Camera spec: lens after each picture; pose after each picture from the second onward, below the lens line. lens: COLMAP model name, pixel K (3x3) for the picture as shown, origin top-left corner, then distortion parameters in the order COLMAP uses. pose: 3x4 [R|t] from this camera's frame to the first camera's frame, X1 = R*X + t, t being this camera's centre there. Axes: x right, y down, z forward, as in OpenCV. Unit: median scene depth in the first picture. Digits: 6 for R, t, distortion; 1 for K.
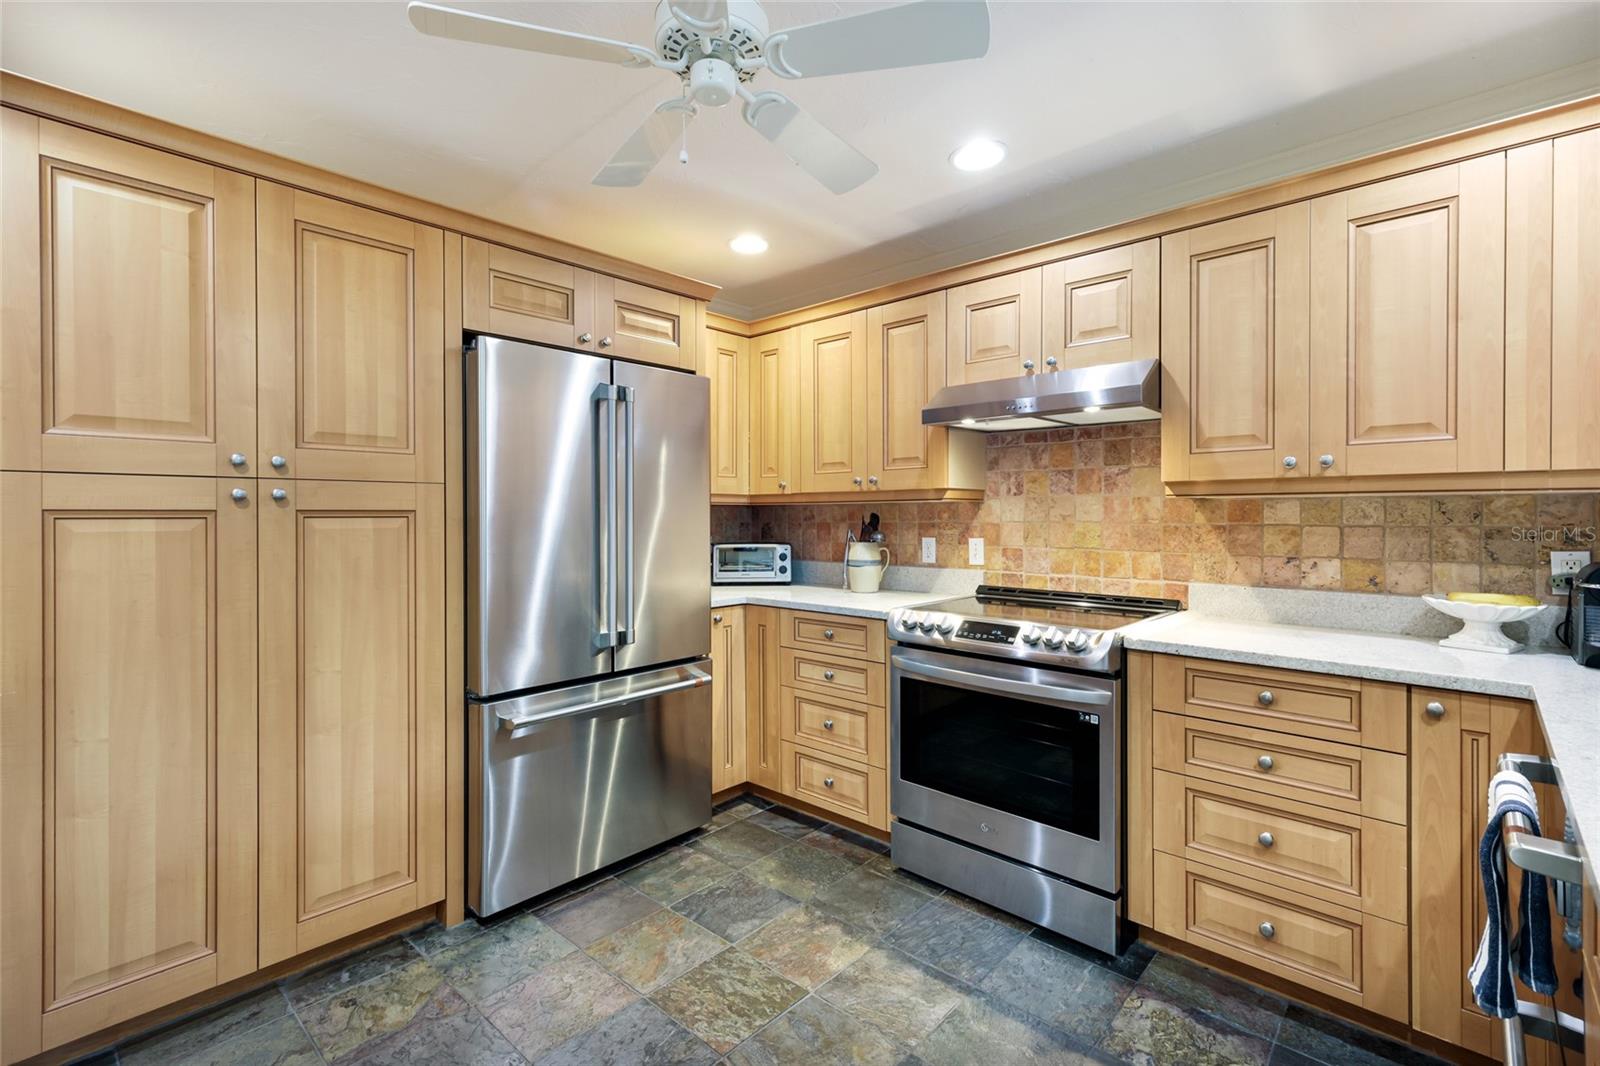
lens RADIAL K [[720.2, 0, 799.3], [0, 720.2, 517.5], [0, 0, 1]] dist [0.013695, -0.001033]
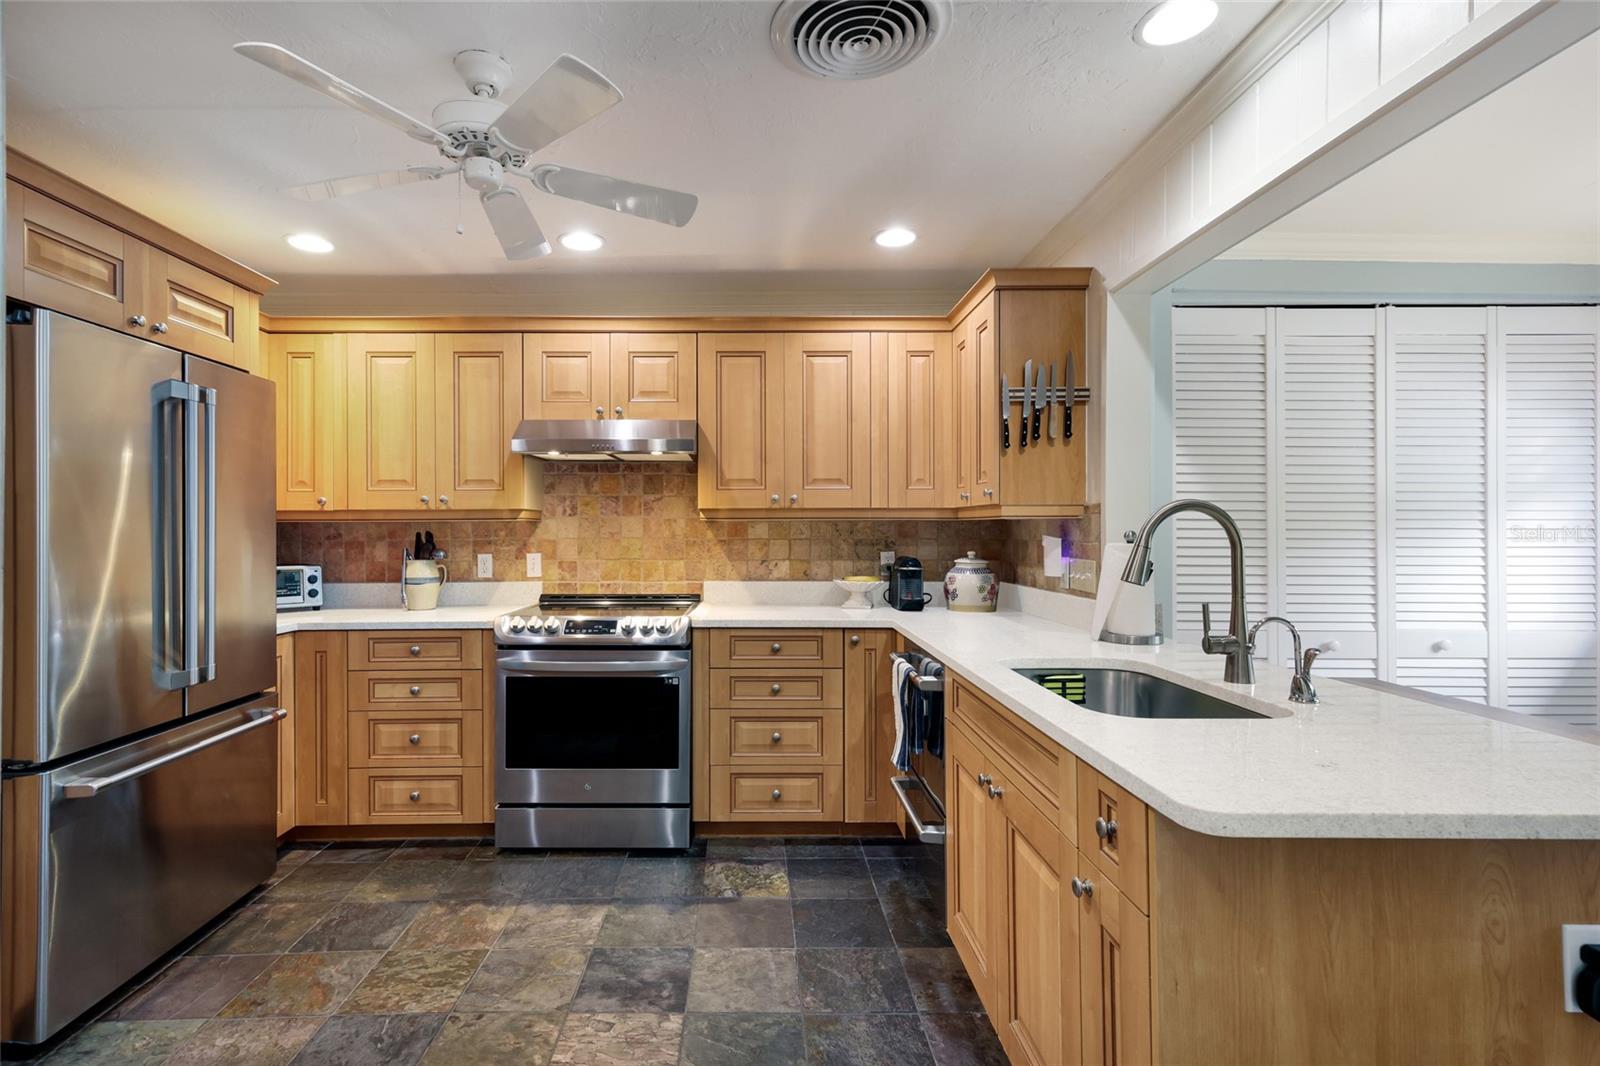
lens RADIAL K [[720.2, 0, 790.5], [0, 720.2, 529.4], [0, 0, 1]] dist [0.013695, -0.001033]
pose [[0.721030, 0.000637, 0.692903, -0.337821], [0.004907, 0.999970, -0.006026, 0.000073], [-0.692886, 0.007745, 0.721006, -0.125428]]
